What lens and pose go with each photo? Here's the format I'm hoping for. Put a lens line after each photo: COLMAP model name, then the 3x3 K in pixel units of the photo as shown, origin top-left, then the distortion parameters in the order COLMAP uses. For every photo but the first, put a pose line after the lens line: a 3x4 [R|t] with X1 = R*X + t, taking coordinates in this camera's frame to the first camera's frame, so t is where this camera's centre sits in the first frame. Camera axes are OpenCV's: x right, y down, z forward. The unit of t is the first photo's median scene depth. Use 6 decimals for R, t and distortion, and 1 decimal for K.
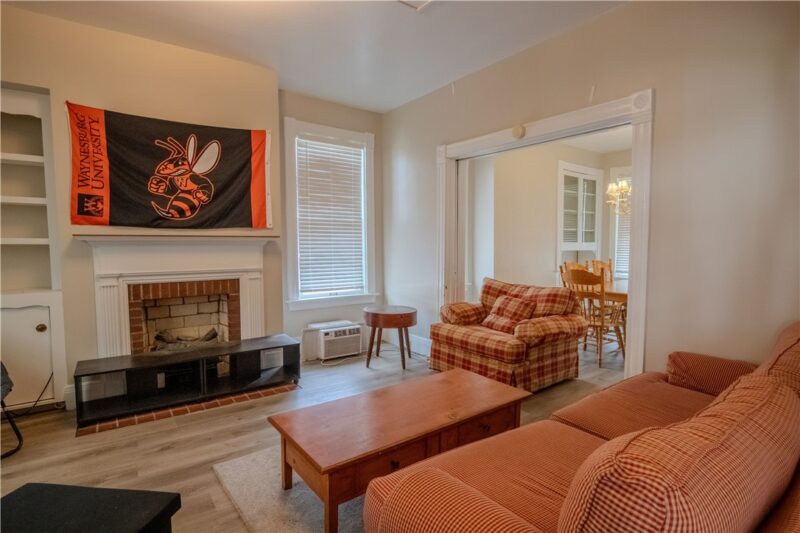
lens RADIAL K [[406.8, 0, 401.4], [0, 406.8, 268.8], [0, 0, 1]] dist [-0.019566, 0.000856]
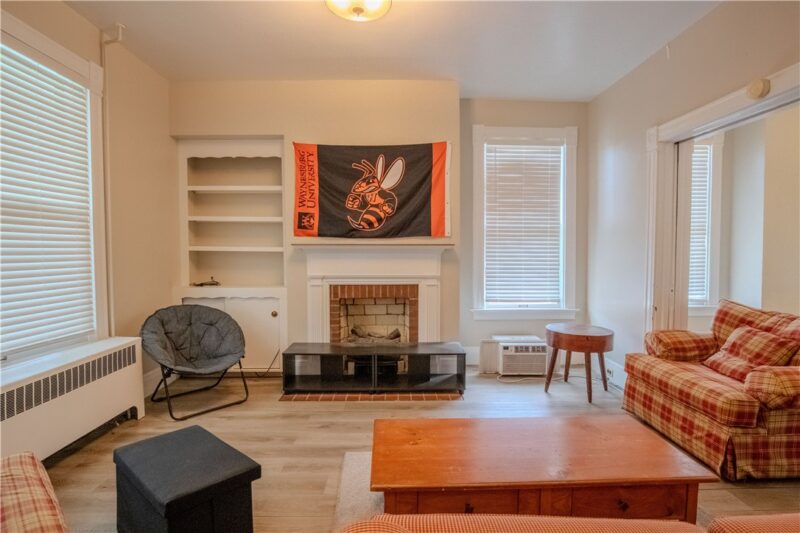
lens RADIAL K [[406.8, 0, 401.4], [0, 406.8, 268.8], [0, 0, 1]] dist [-0.019566, 0.000856]
pose [[0.818900, 0.025953, -0.573349, 0.180308], [-0.037266, 0.999273, -0.007994, -0.006819], [0.572725, 0.027912, 0.819272, 0.105744]]
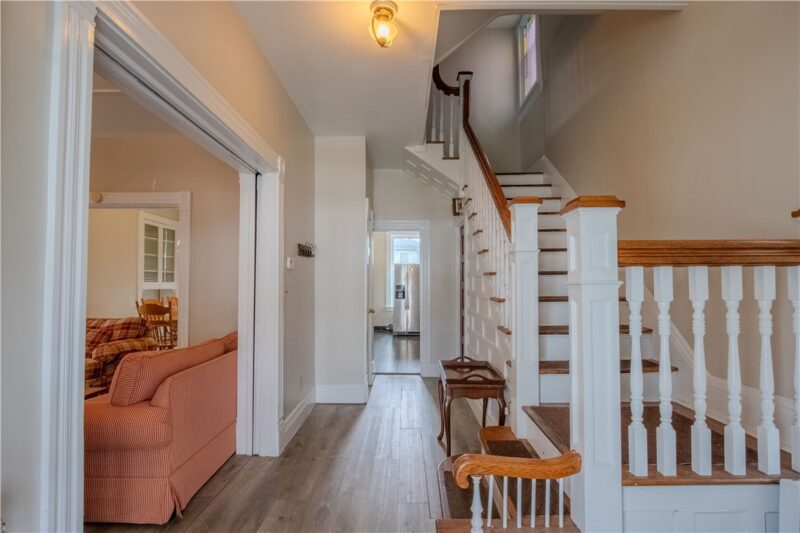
lens RADIAL K [[406.8, 0, 401.4], [0, 406.8, 268.8], [0, 0, 1]] dist [-0.019566, 0.000856]
pose [[0.602960, 0.024437, 0.797397, -0.133892], [0.051711, 0.996232, -0.069632, 0.026436], [-0.796093, 0.083220, 0.599425, -0.498125]]
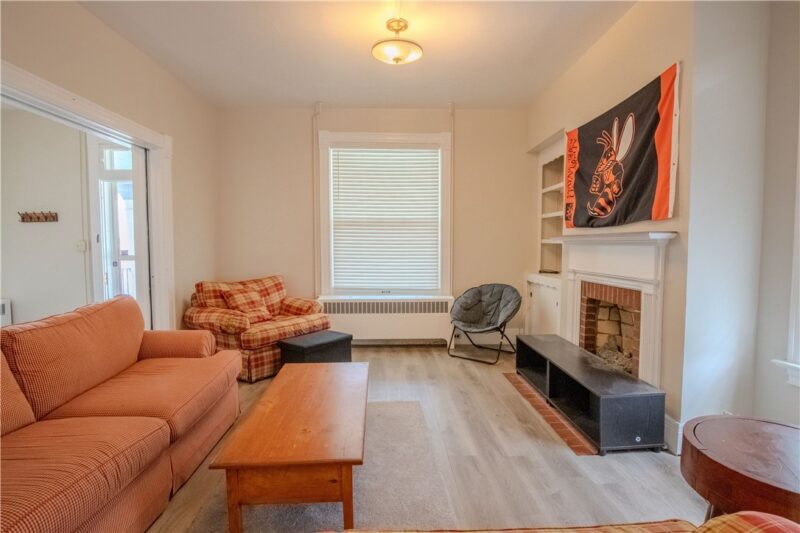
lens RADIAL K [[419.3, 0, 400.0], [0, 419.3, 266.5], [0, 0, 1]] dist [-0.003280, -0.000262]
pose [[-0.564973, 0.041789, -0.824051, 0.482671], [-0.055753, 0.994501, 0.088657, -0.064869], [0.823224, 0.096032, -0.559536, 1.103354]]
